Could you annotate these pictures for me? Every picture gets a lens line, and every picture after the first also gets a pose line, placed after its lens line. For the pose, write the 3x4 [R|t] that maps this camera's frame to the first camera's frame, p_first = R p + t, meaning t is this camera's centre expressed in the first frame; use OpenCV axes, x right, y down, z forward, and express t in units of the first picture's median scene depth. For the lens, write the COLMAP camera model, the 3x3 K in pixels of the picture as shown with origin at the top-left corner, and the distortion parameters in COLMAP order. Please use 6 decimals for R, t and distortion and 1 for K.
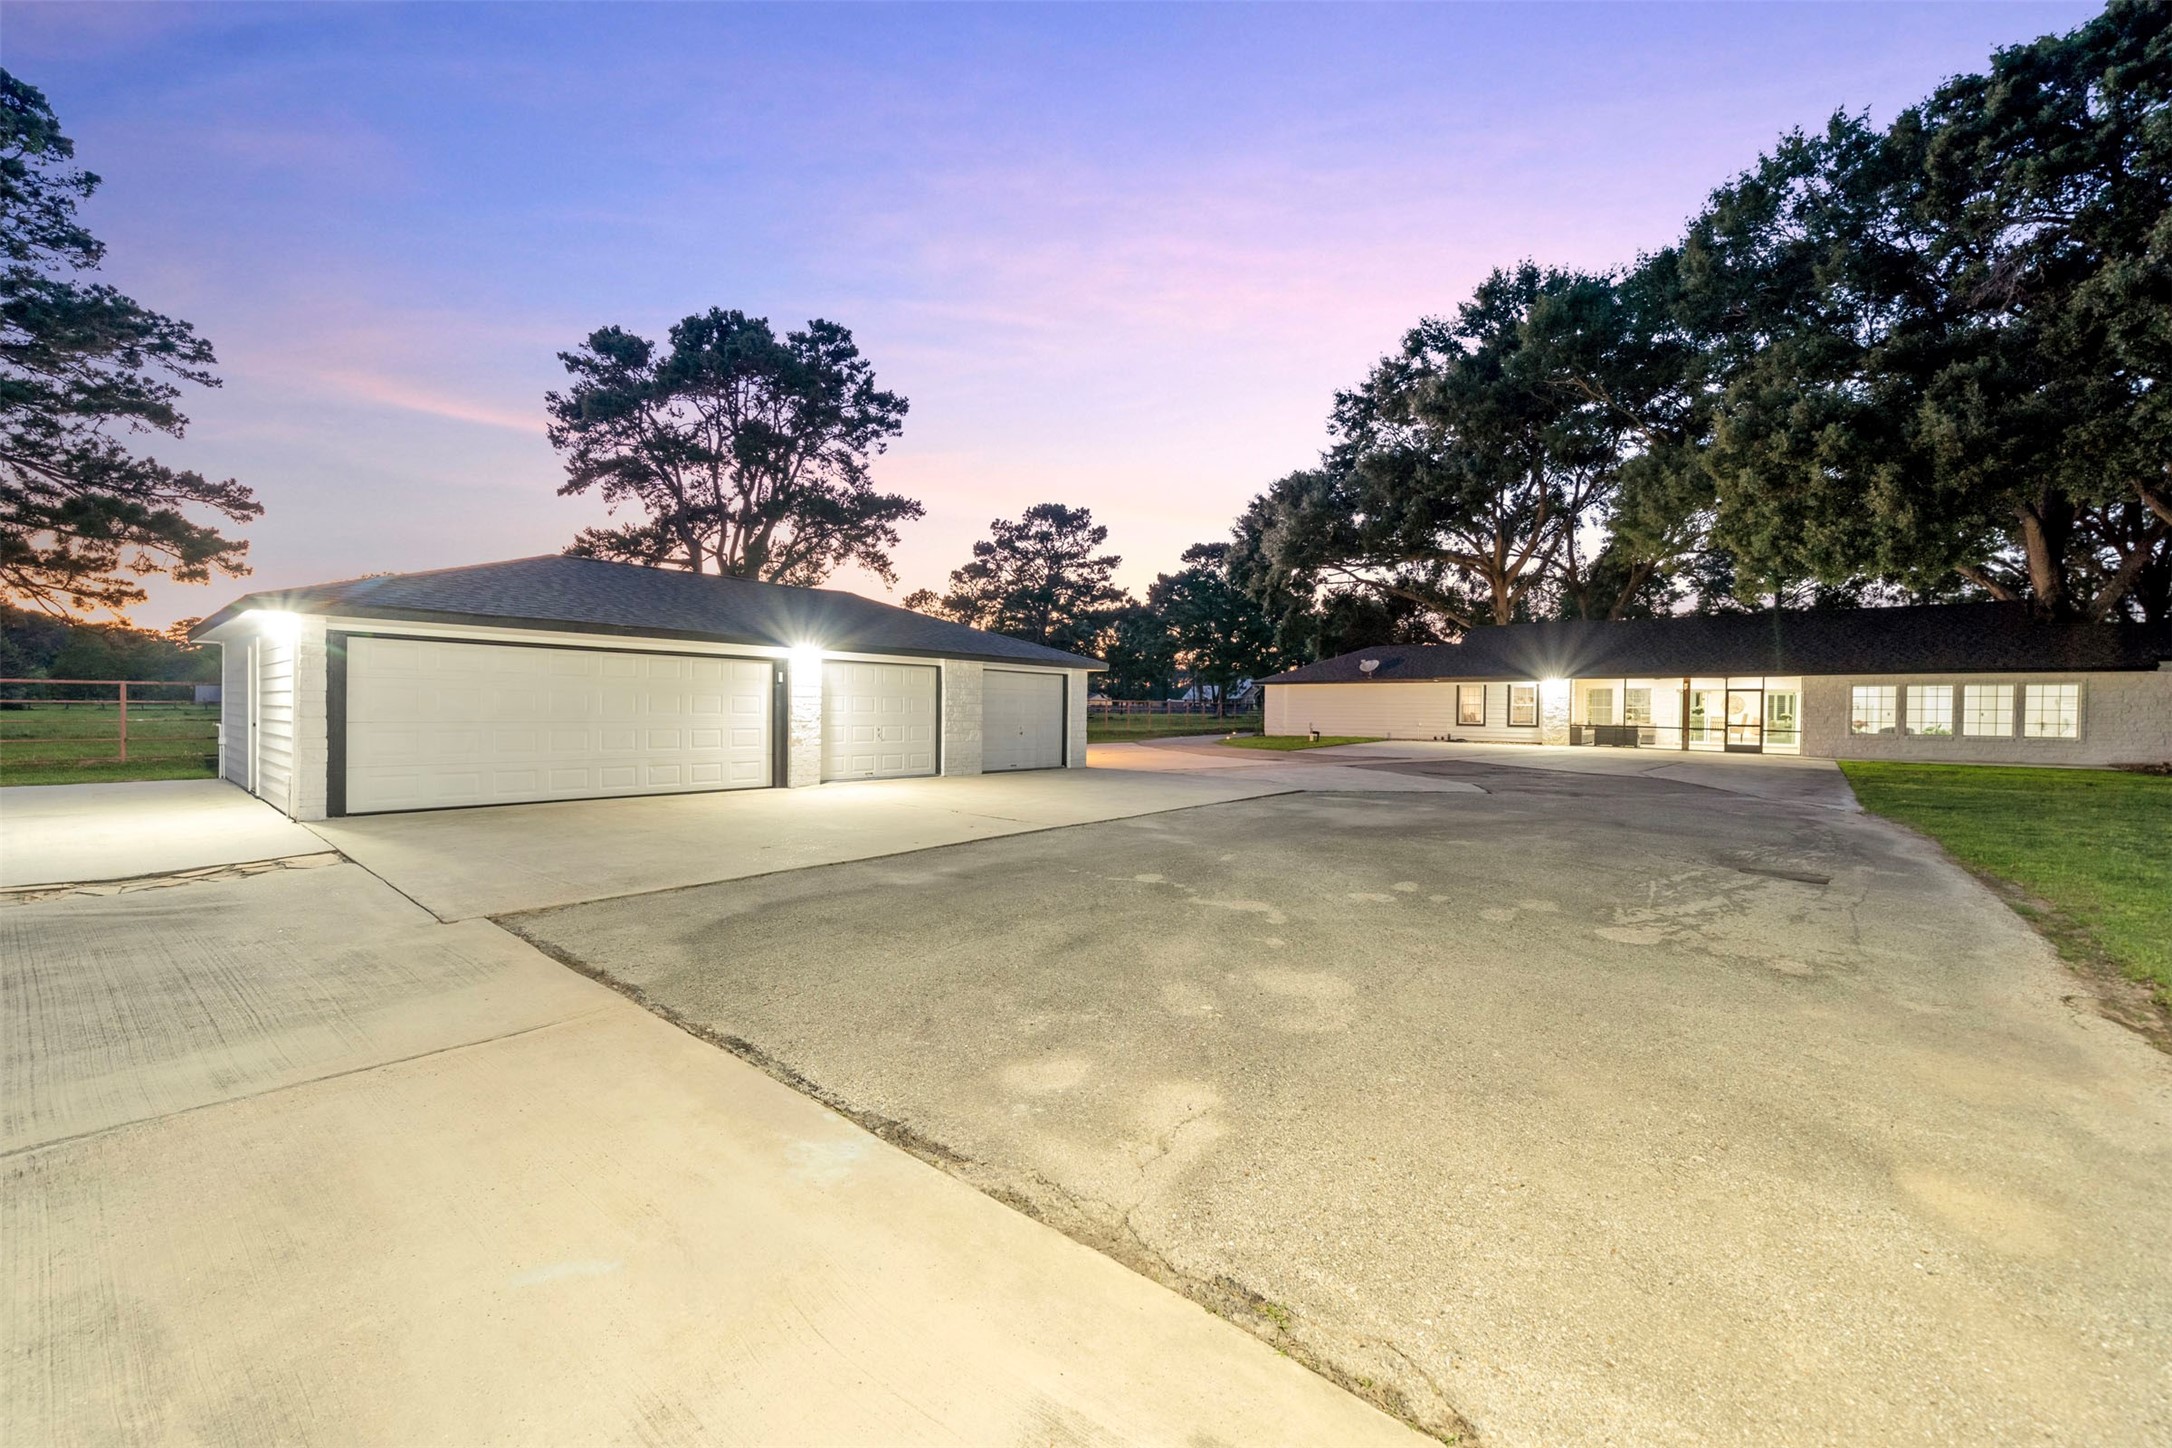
lens RADIAL K [[875.3, 0, 1086.0], [0, 875.3, 724.0], [0, 0, 1]] dist [-0.000036, 0.000149]
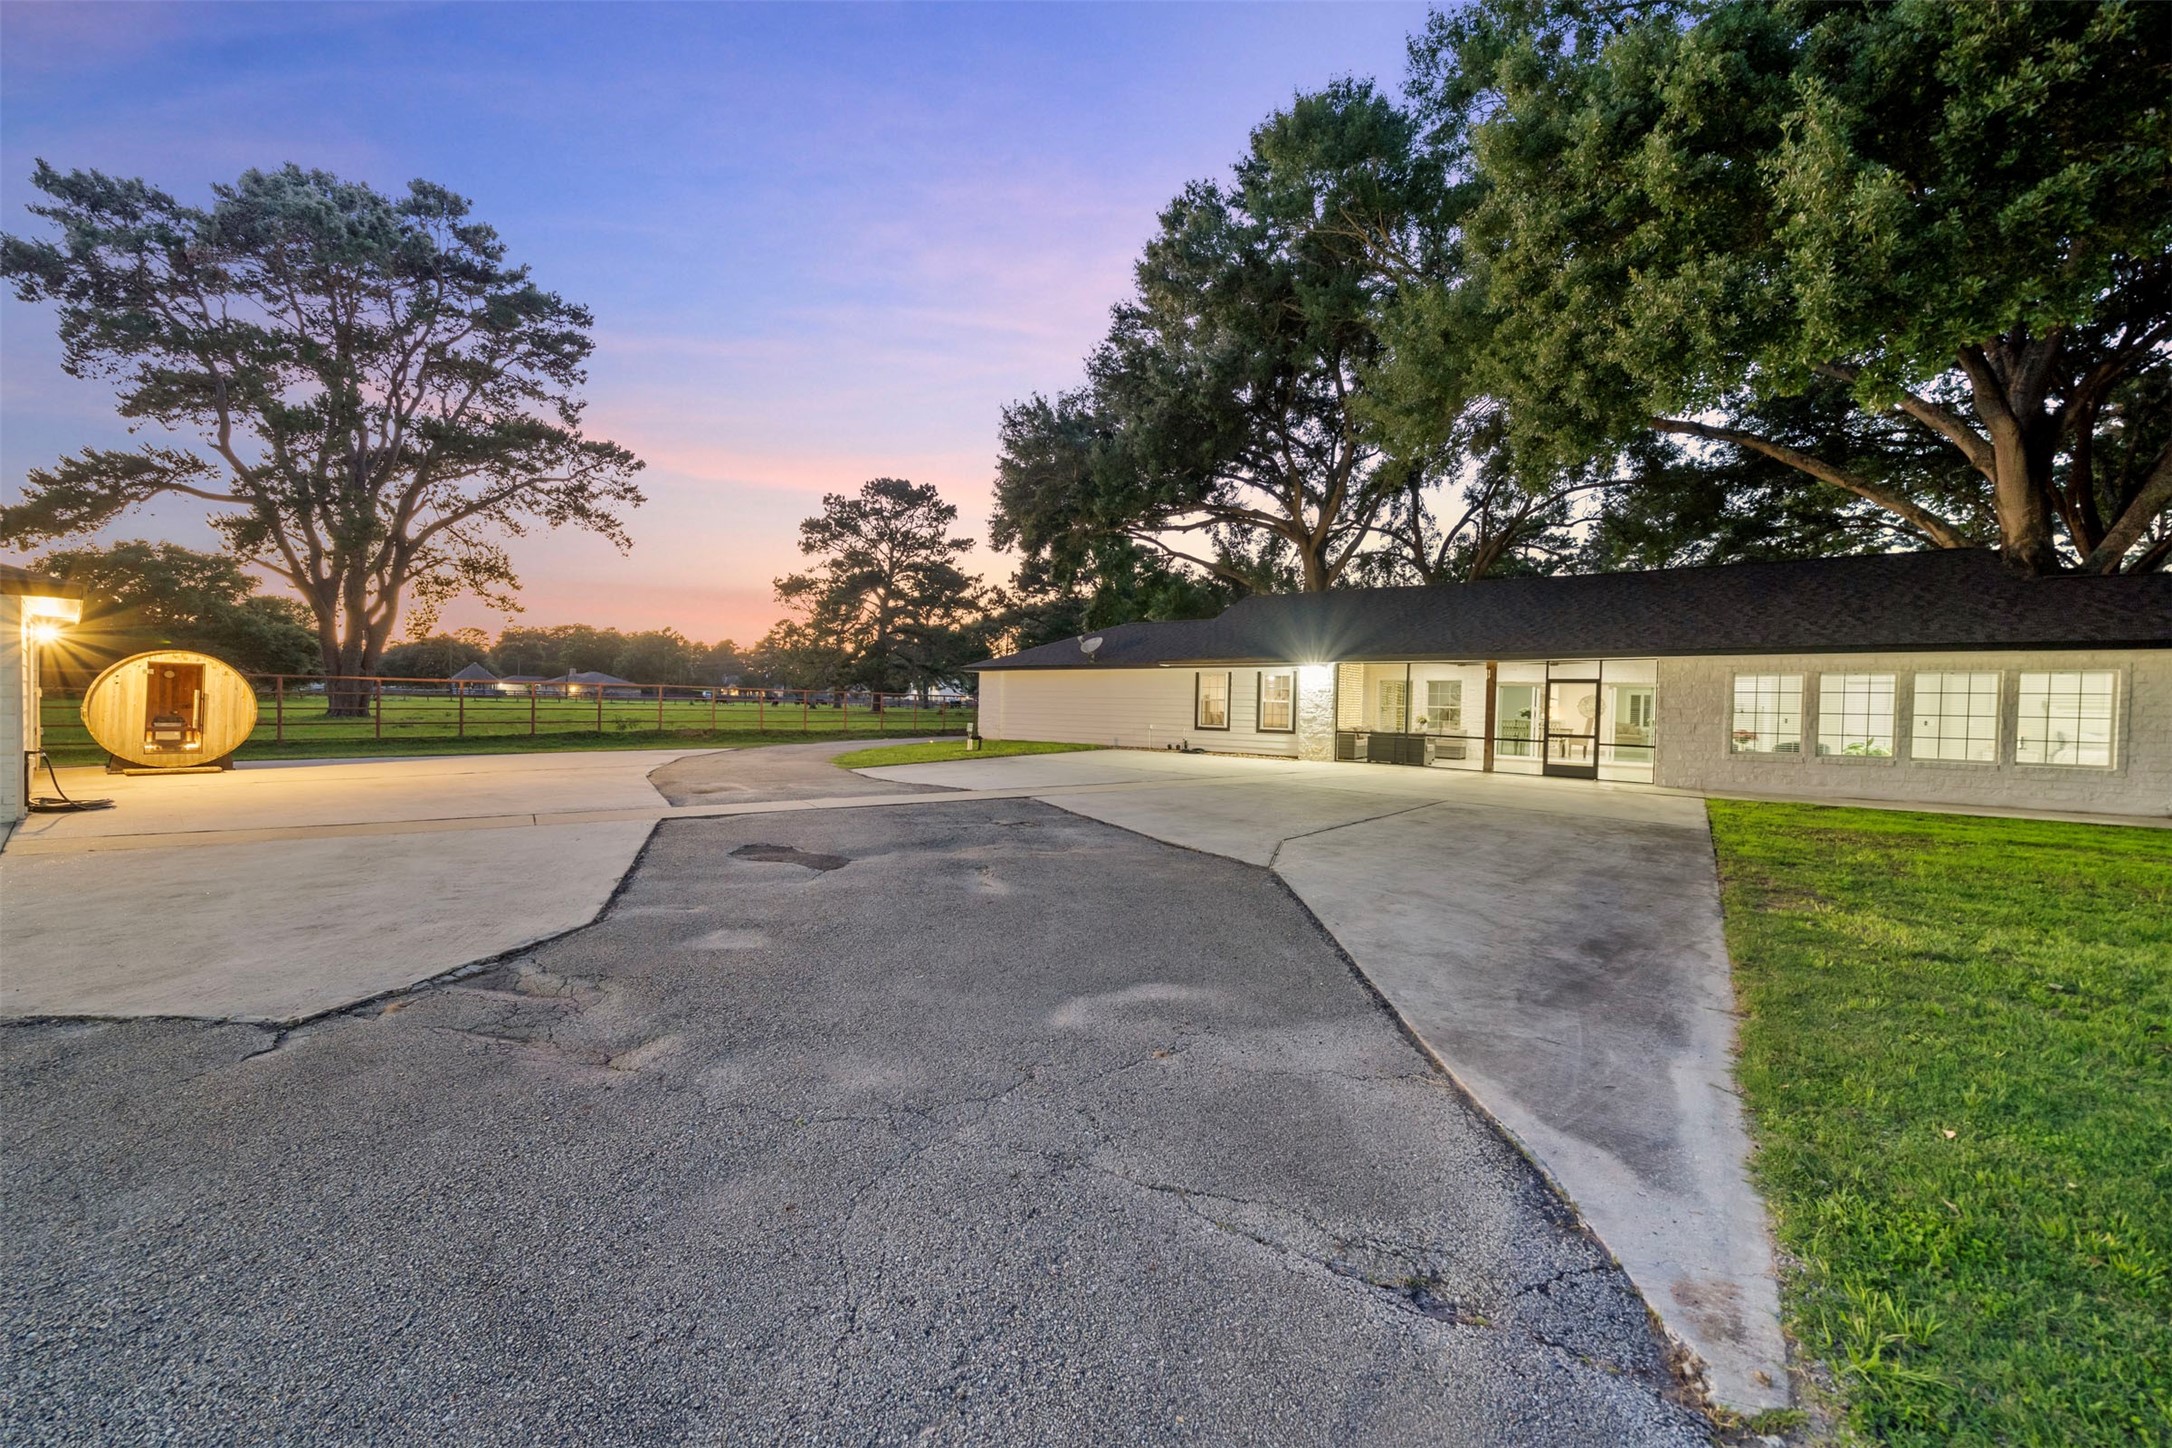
lens RADIAL K [[813.2, 0, 1086.0], [0, 813.2, 724.0], [0, 0, 1]] dist [-0.001257, -0.000189]
pose [[0.998938, 0.011463, 0.044624, 0.367123], [-0.011653, 0.999924, 0.003991, -0.005227], [-0.044575, -0.004507, 0.998996, 0.417388]]
